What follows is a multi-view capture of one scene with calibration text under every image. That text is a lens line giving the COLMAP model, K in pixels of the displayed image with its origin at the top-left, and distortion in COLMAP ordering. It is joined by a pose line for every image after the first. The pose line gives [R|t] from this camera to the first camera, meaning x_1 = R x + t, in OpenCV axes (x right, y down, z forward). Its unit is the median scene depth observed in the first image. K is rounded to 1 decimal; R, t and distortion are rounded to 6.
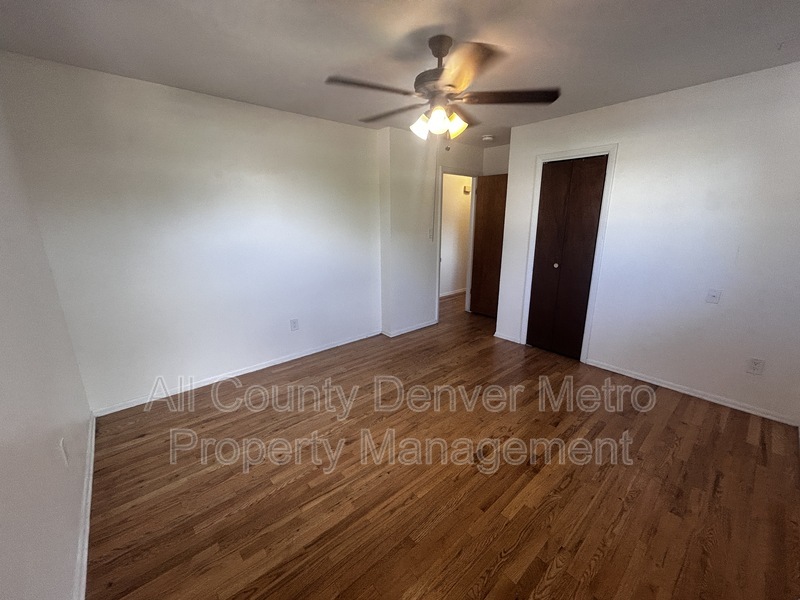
lens RADIAL K [[323.5, 0, 400.4], [0, 323.5, 299.6], [0, 0, 1]] dist [-0.000460, -0.000048]
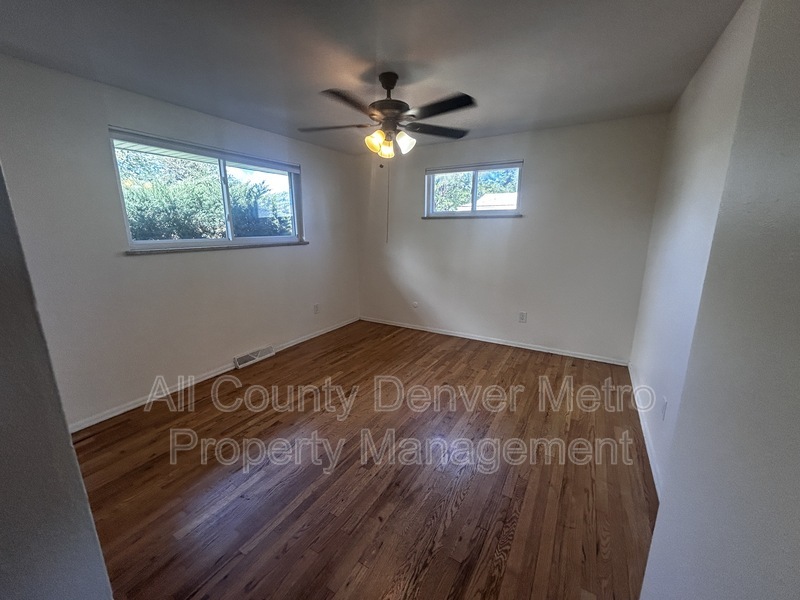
lens RADIAL K [[323.5, 0, 400.4], [0, 323.5, 299.6], [0, 0, 1]] dist [-0.000460, -0.000048]
pose [[-0.950186, 0.076413, -0.302171, 0.276596], [-0.070349, 0.891885, 0.446757, -0.324065], [0.303640, 0.445759, -0.842081, 1.297971]]
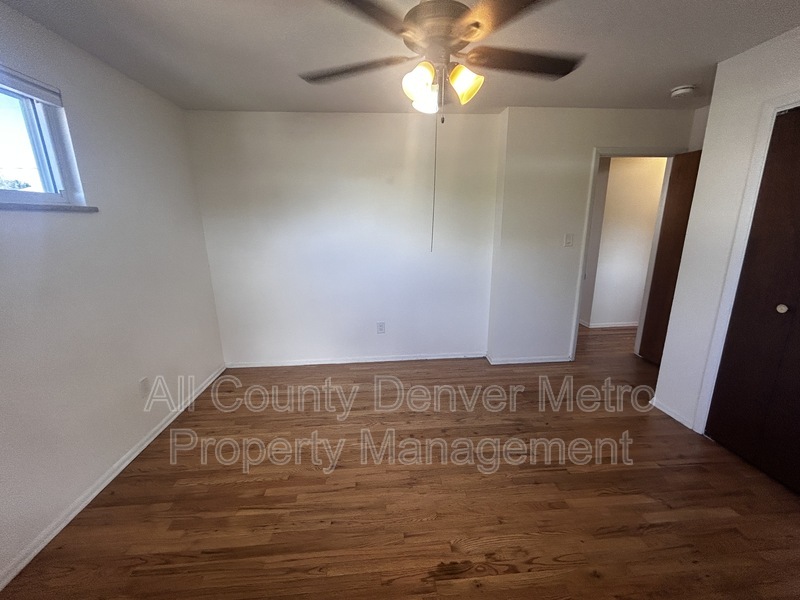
lens RADIAL K [[323.5, 0, 400.4], [0, 323.5, 299.6], [0, 0, 1]] dist [-0.000460, -0.000048]
pose [[0.798683, 0.135183, -0.586370, 0.305587], [-0.139067, 0.989526, 0.038707, -0.057566], [0.585461, 0.050631, 0.809118, 0.231340]]
